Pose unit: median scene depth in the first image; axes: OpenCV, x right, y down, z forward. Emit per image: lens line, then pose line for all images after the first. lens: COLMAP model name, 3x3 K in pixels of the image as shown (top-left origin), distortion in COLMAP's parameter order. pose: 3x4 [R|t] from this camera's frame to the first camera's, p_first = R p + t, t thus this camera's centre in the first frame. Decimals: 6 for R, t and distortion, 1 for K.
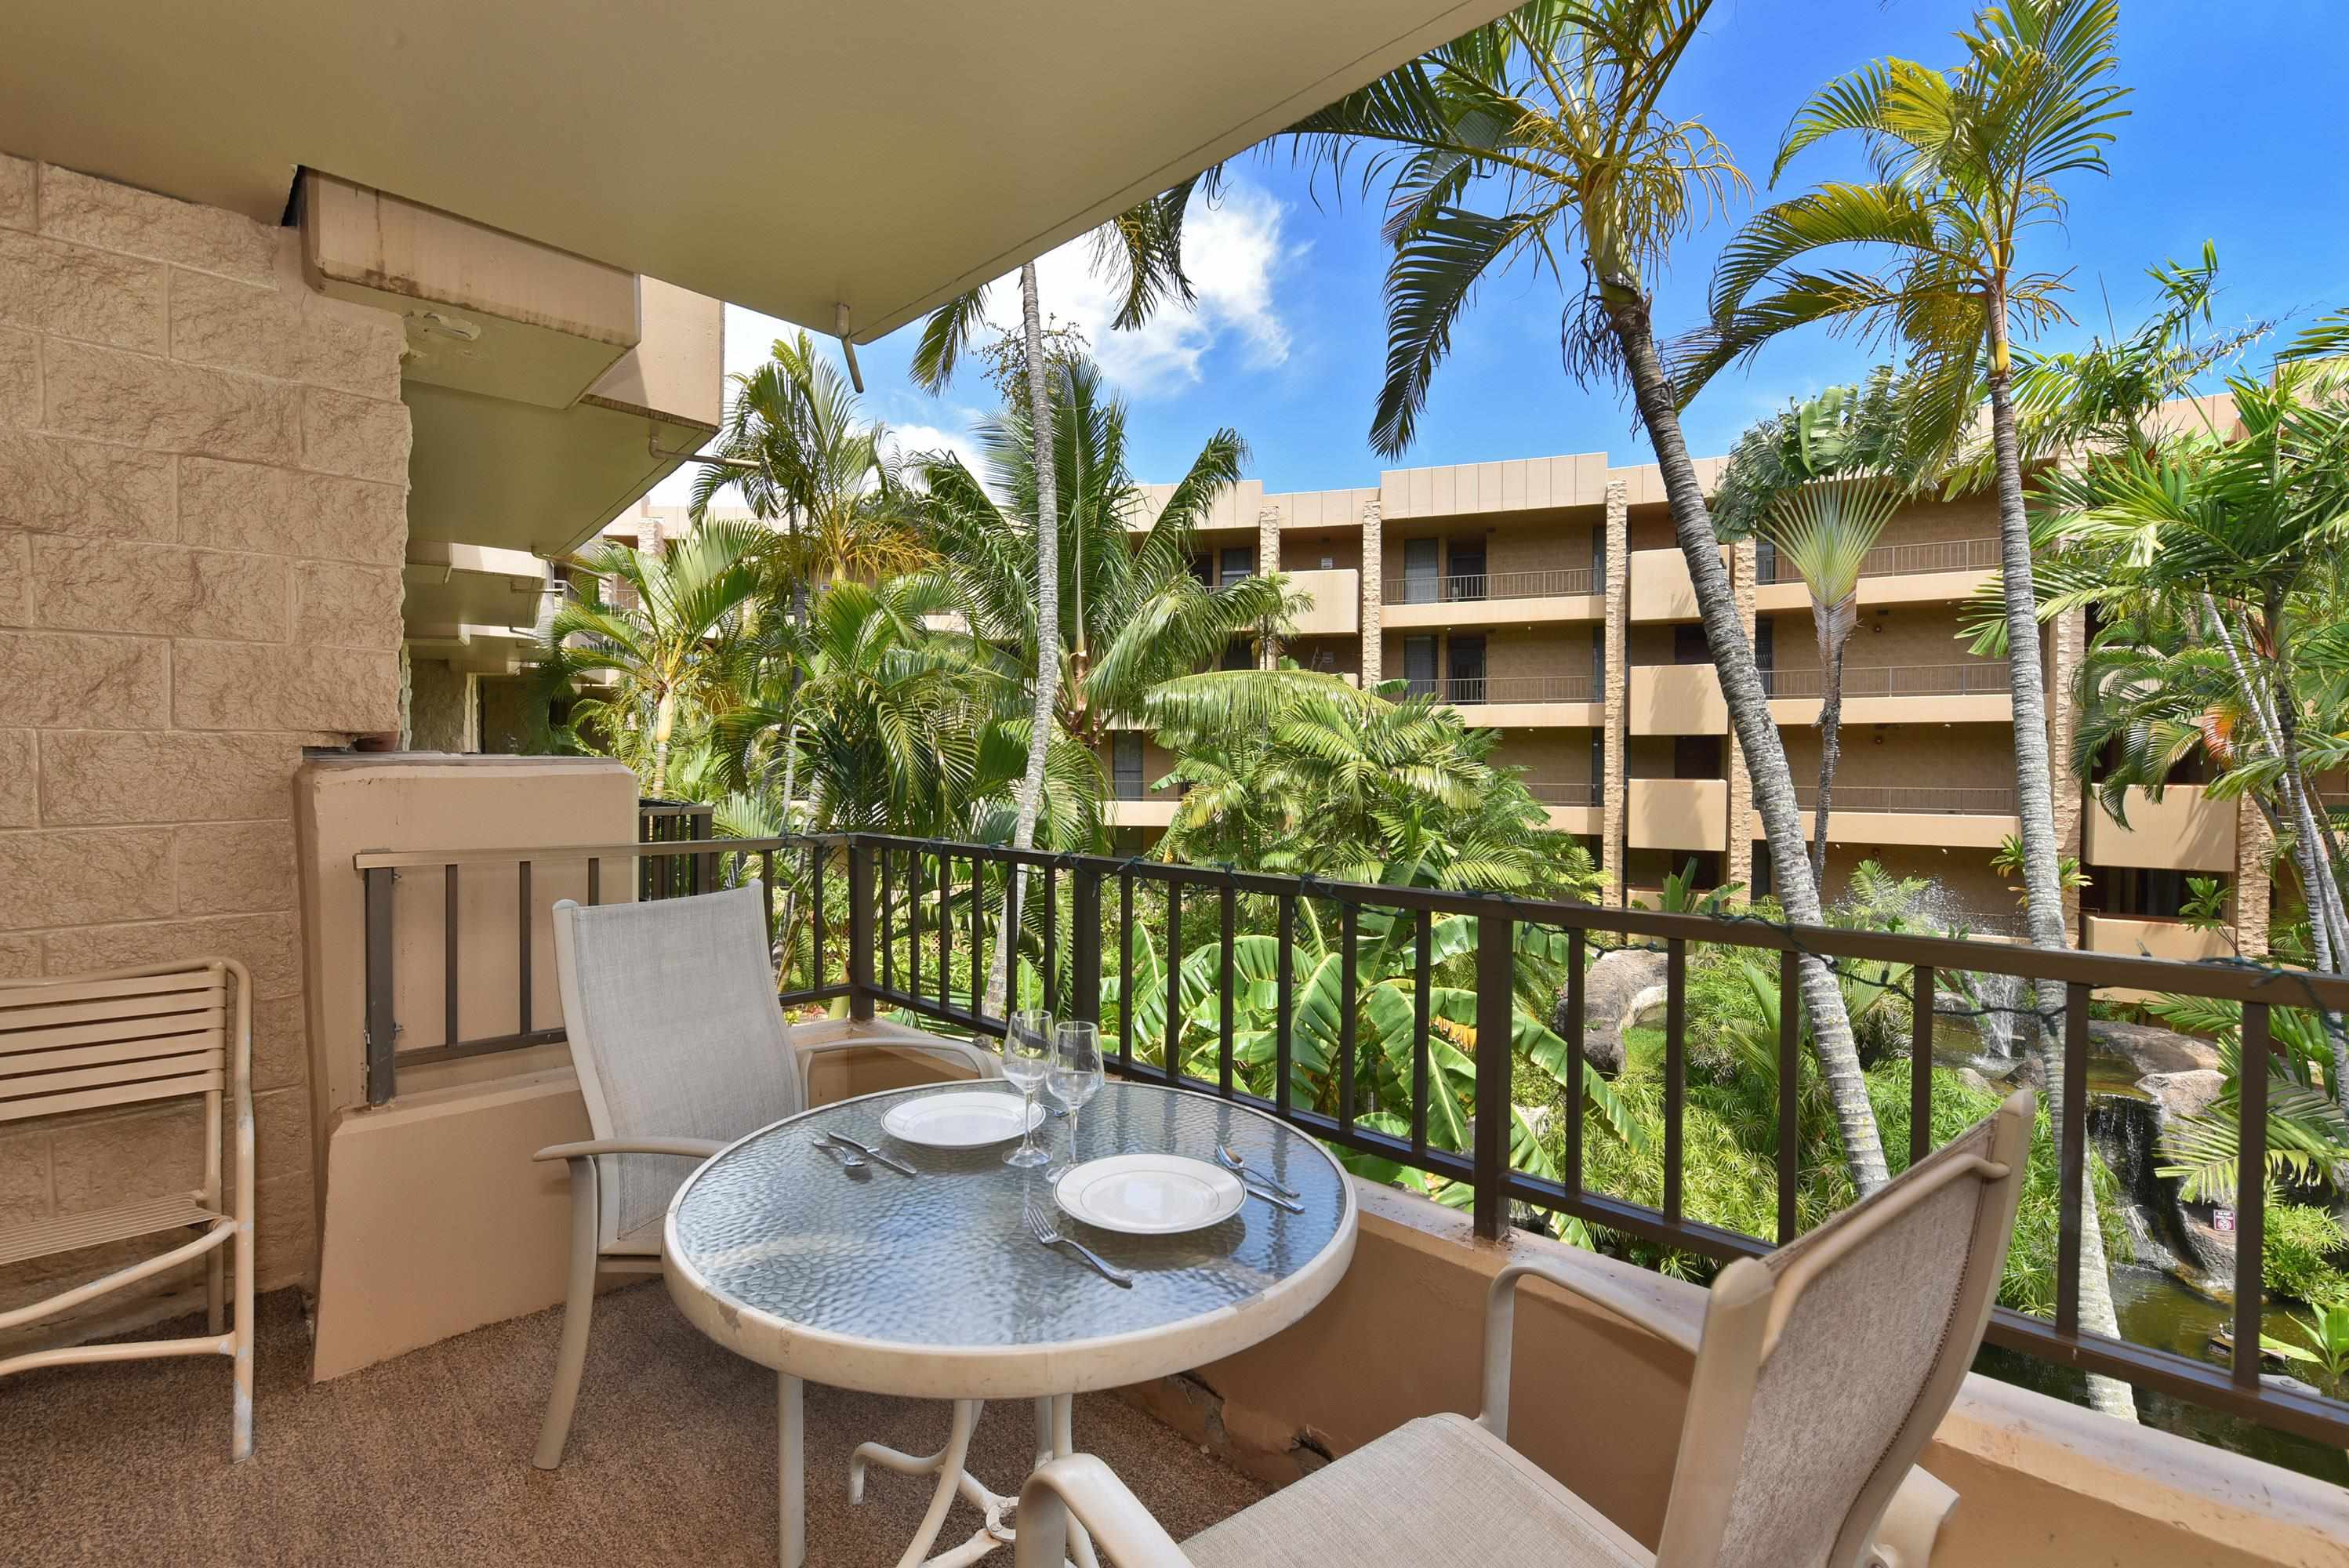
lens RADIAL K [[953.1, 0, 1189.3], [0, 953.1, 776.5], [0, 0, 1]] dist [-0.006006, 0.000069]
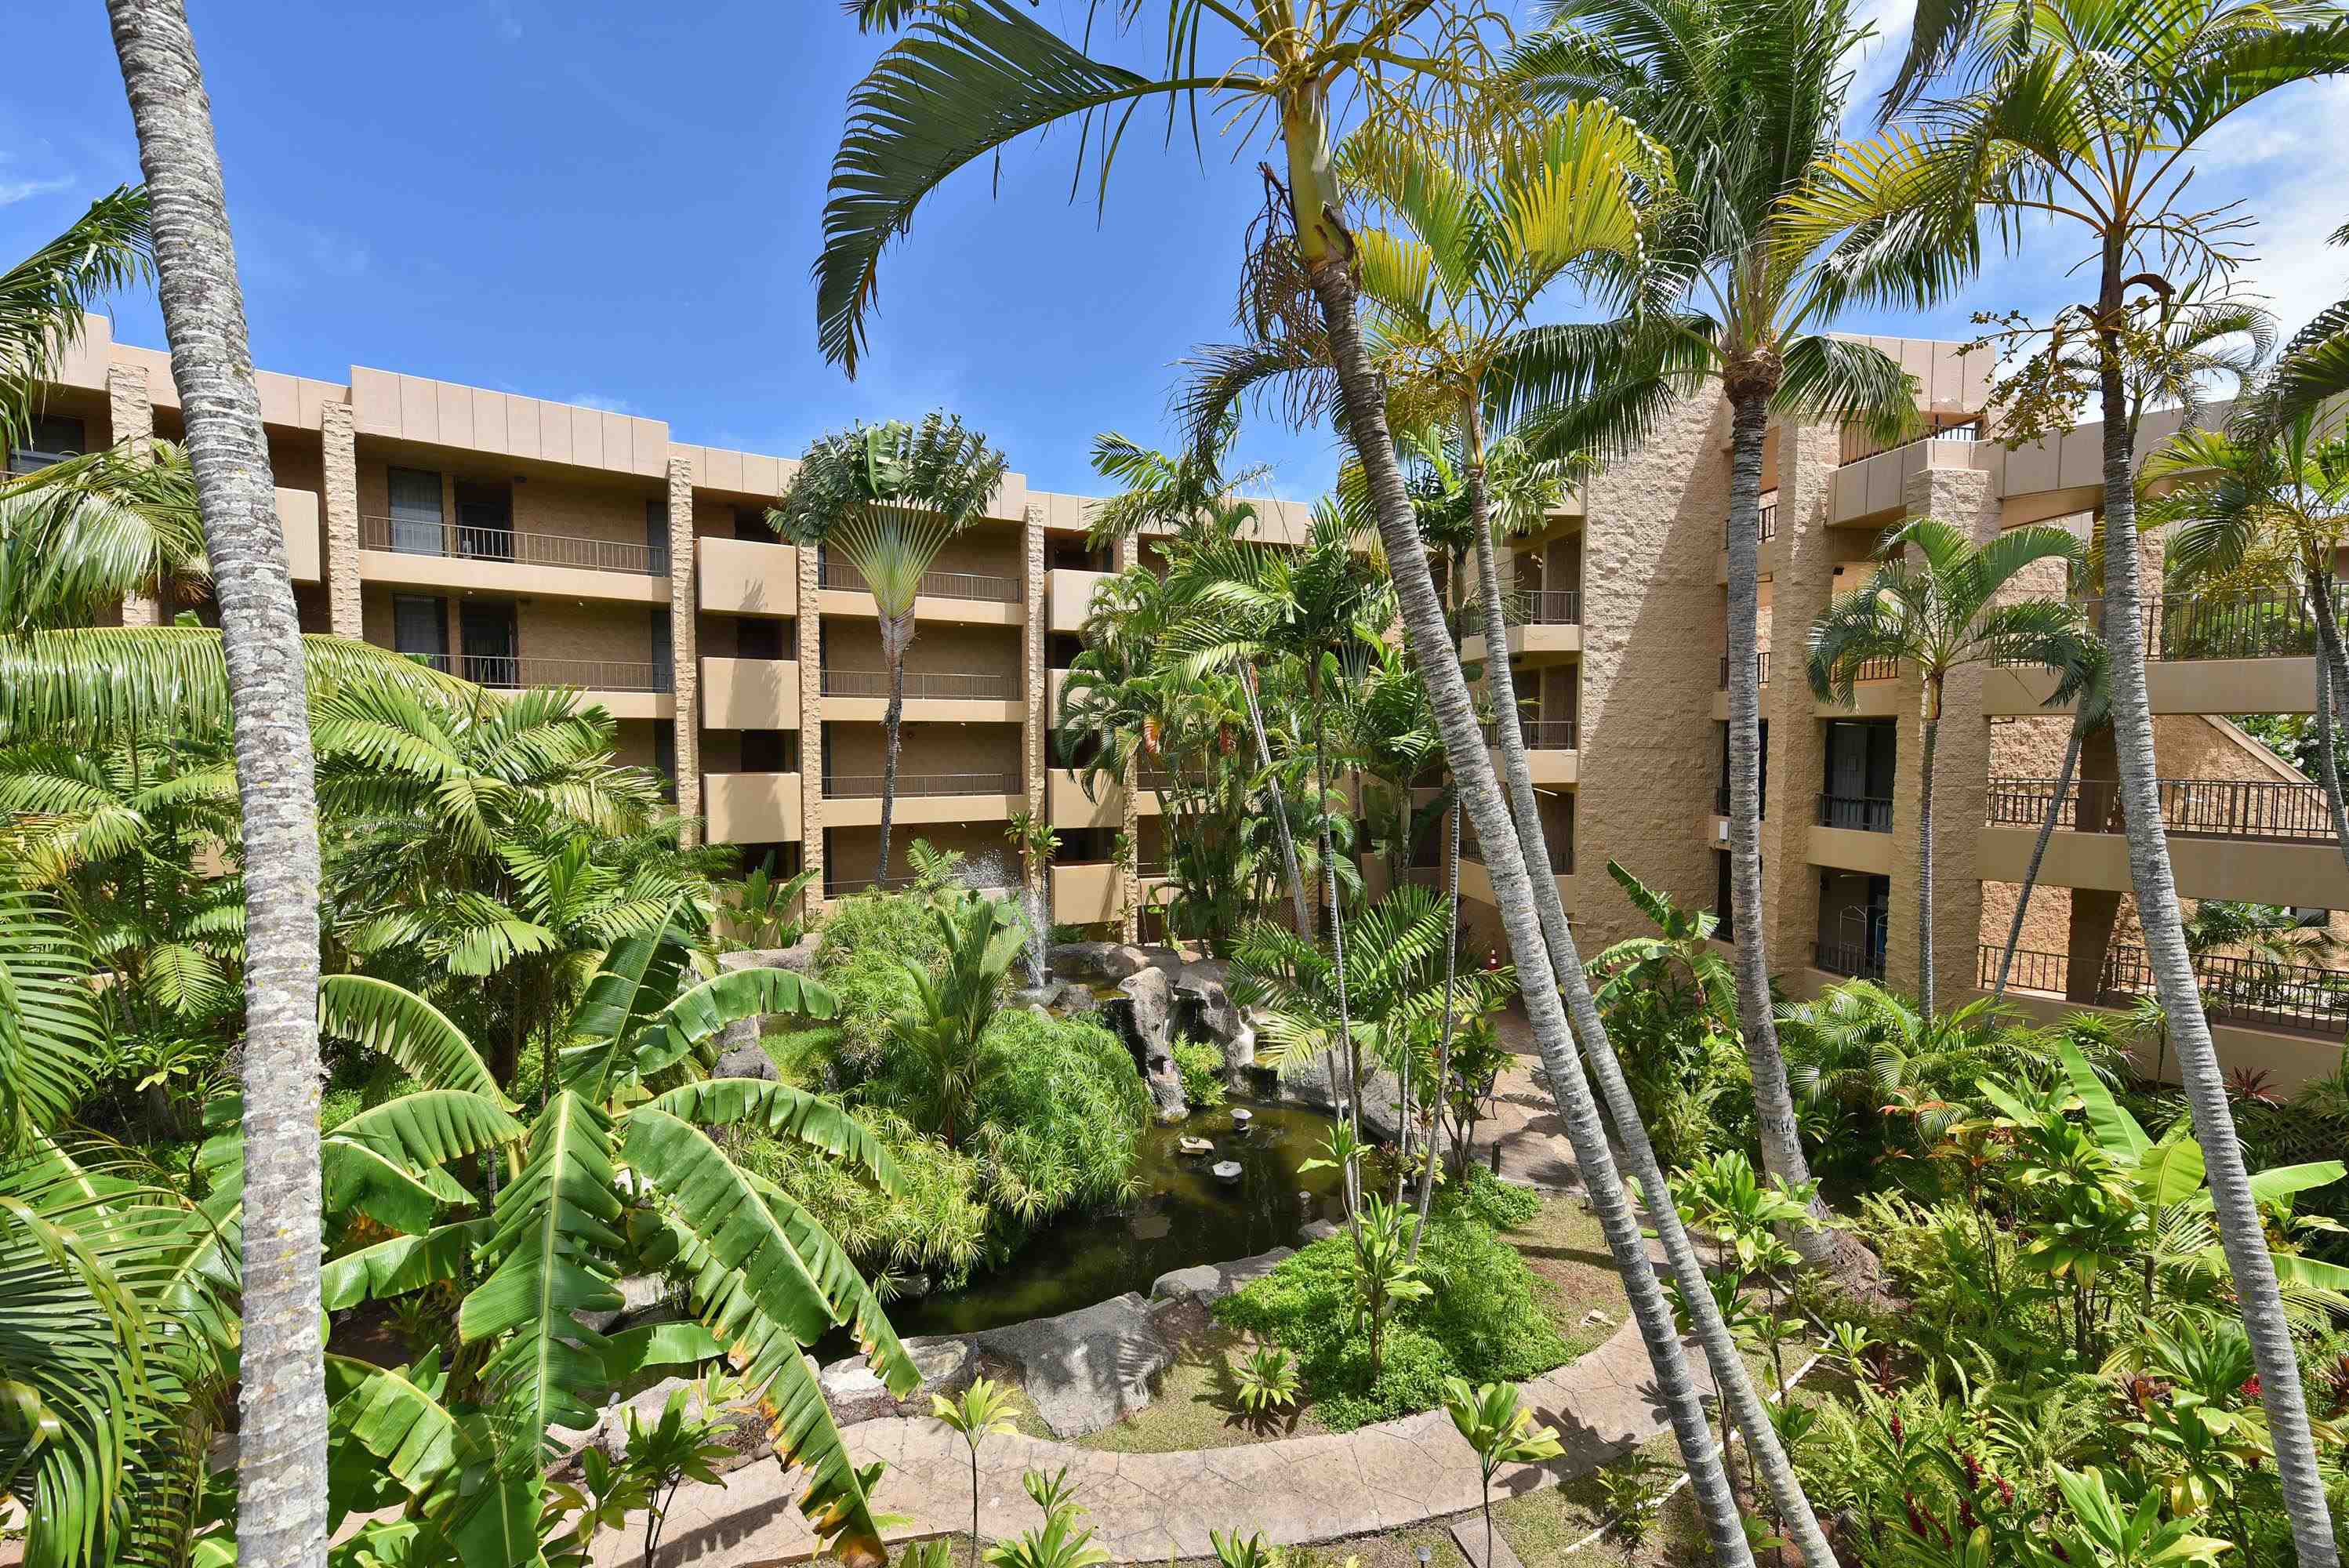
lens RADIAL K [[926.6, 0, 1175.9], [0, 926.6, 792.7], [0, 0, 1]] dist [-0.007987, 0.000003]
pose [[0.574776, -0.045013, 0.817072, -0.037640], [0.017956, 0.998939, 0.042401, -0.012528], [-0.818114, -0.009699, 0.574974, 0.093457]]
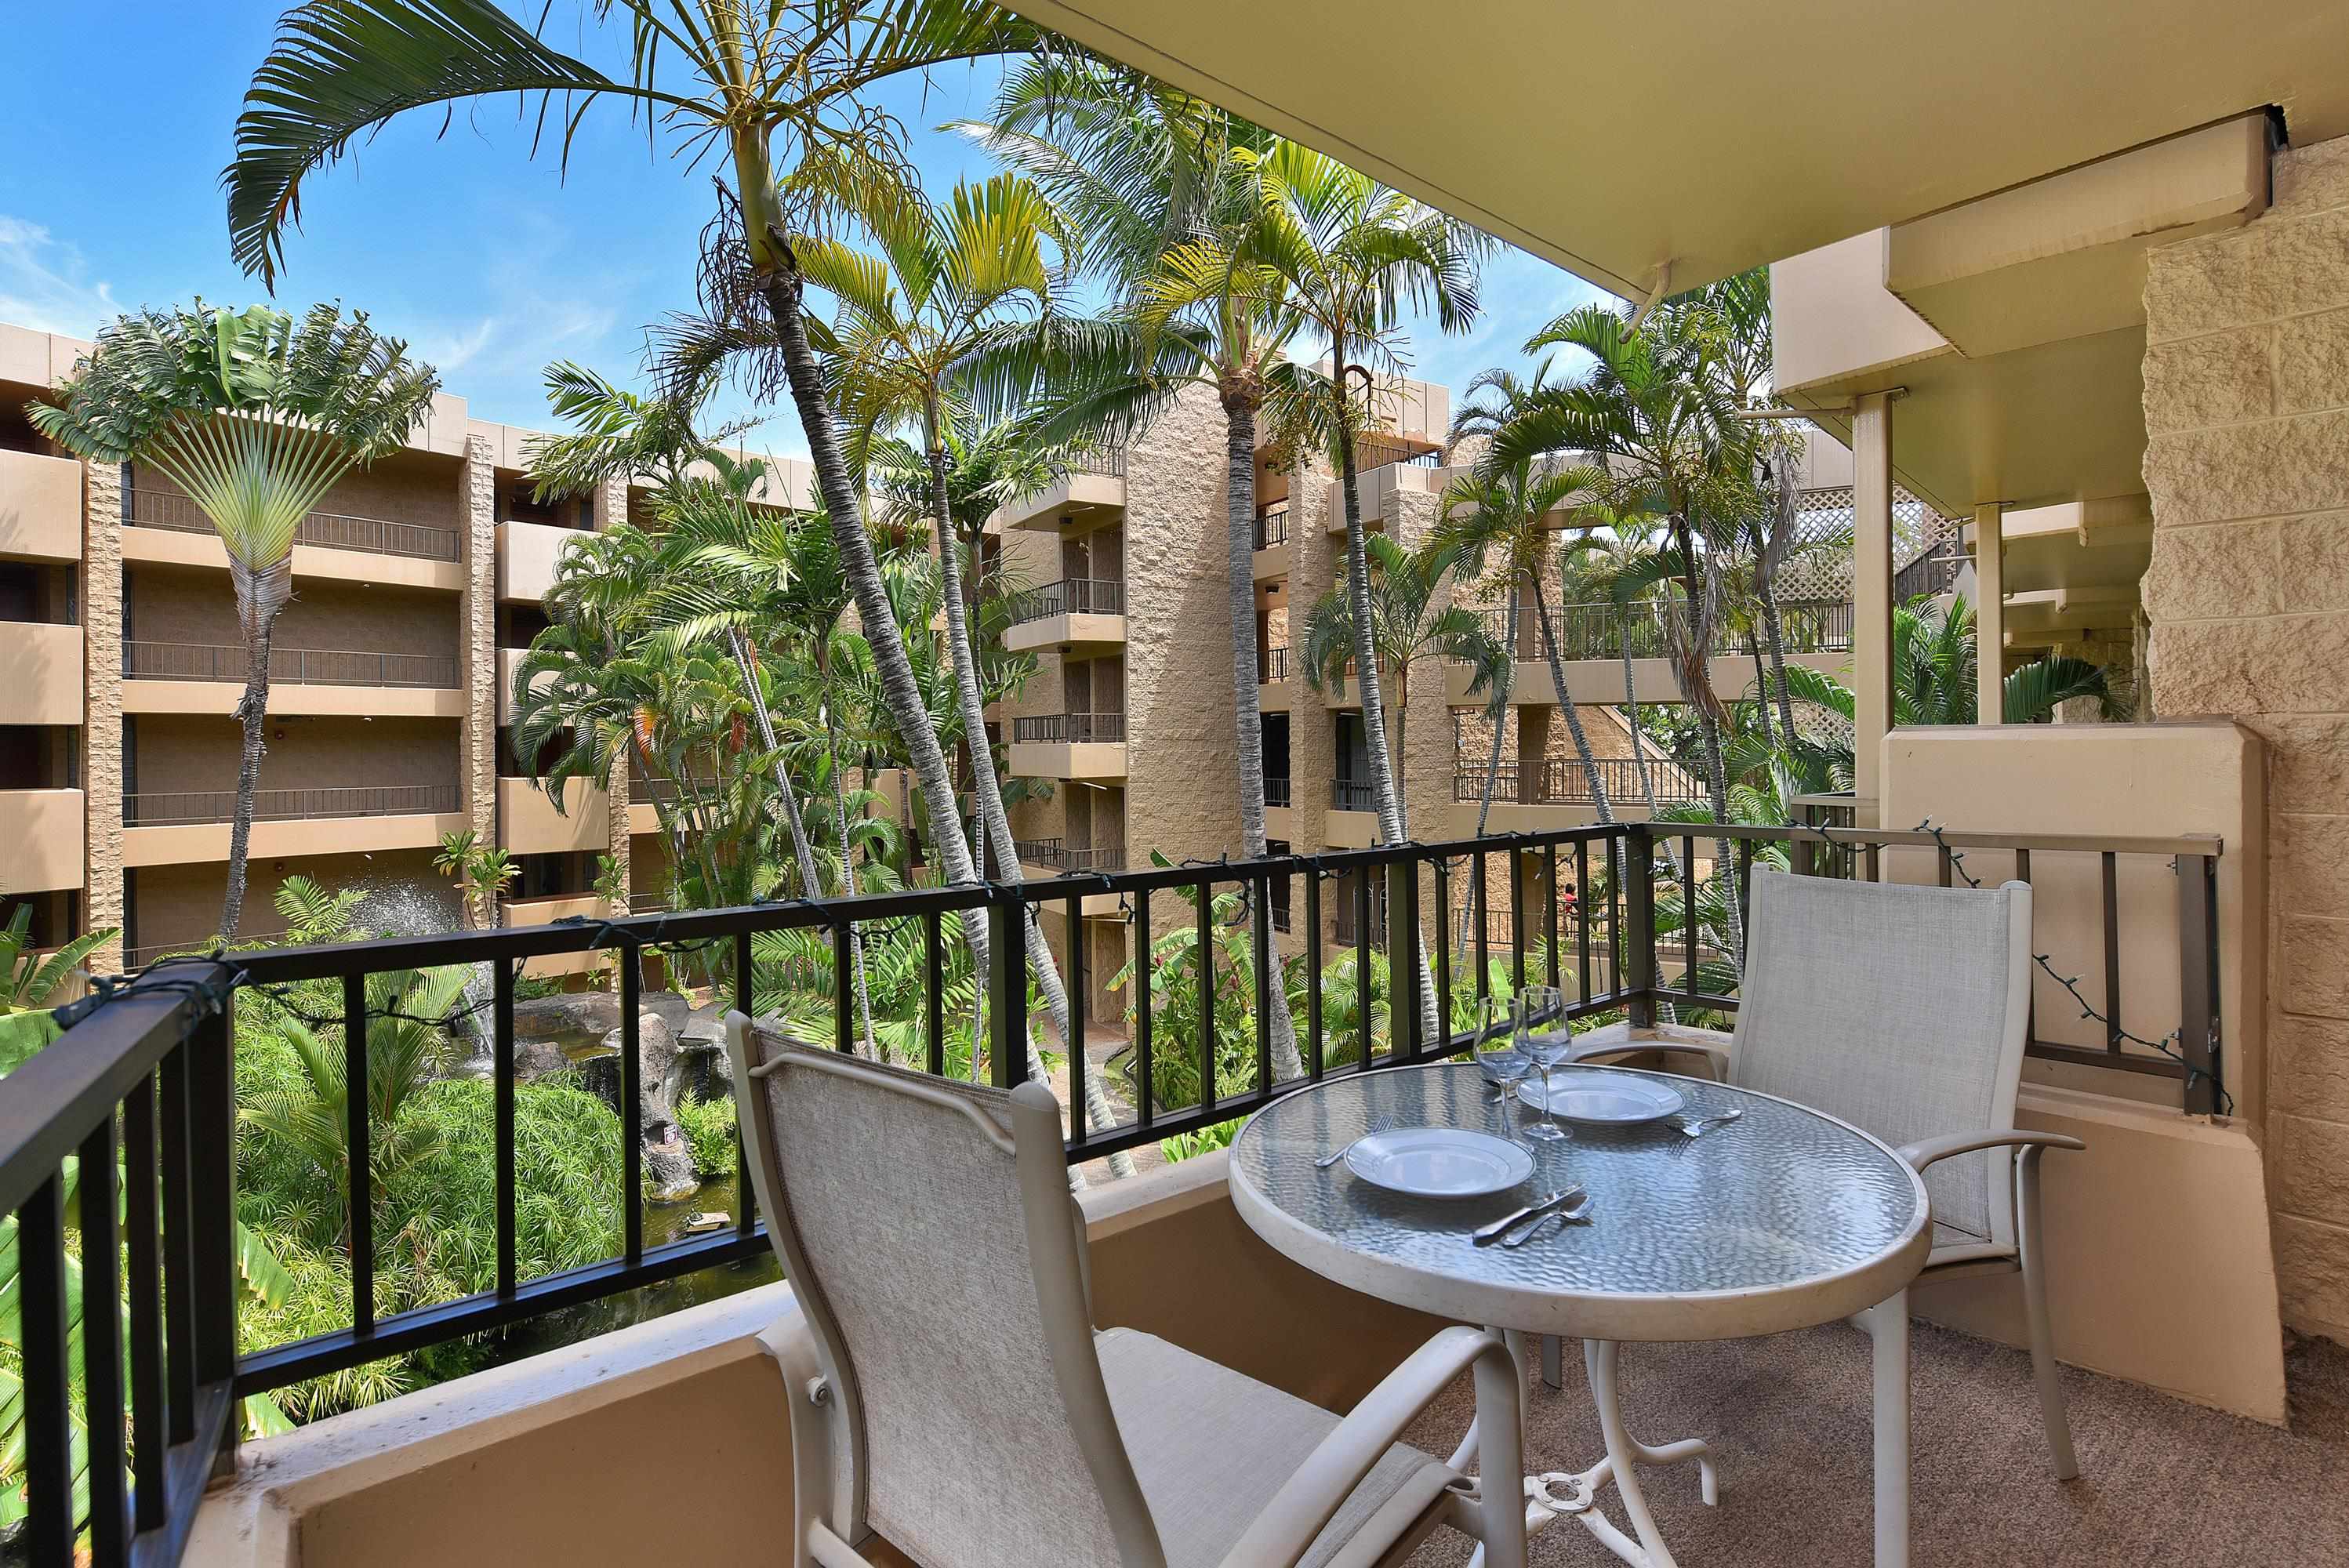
lens RADIAL K [[1078.0, 0, 1149.6], [0, 1078.0, 748.3], [0, 0, 1]] dist [-0.007951, -0.000213]
pose [[0.203766, -0.003813, 0.979012, -0.072402], [0.029714, 0.999556, -0.002292, -0.001028], [-0.978569, 0.029557, 0.203789, 0.062214]]
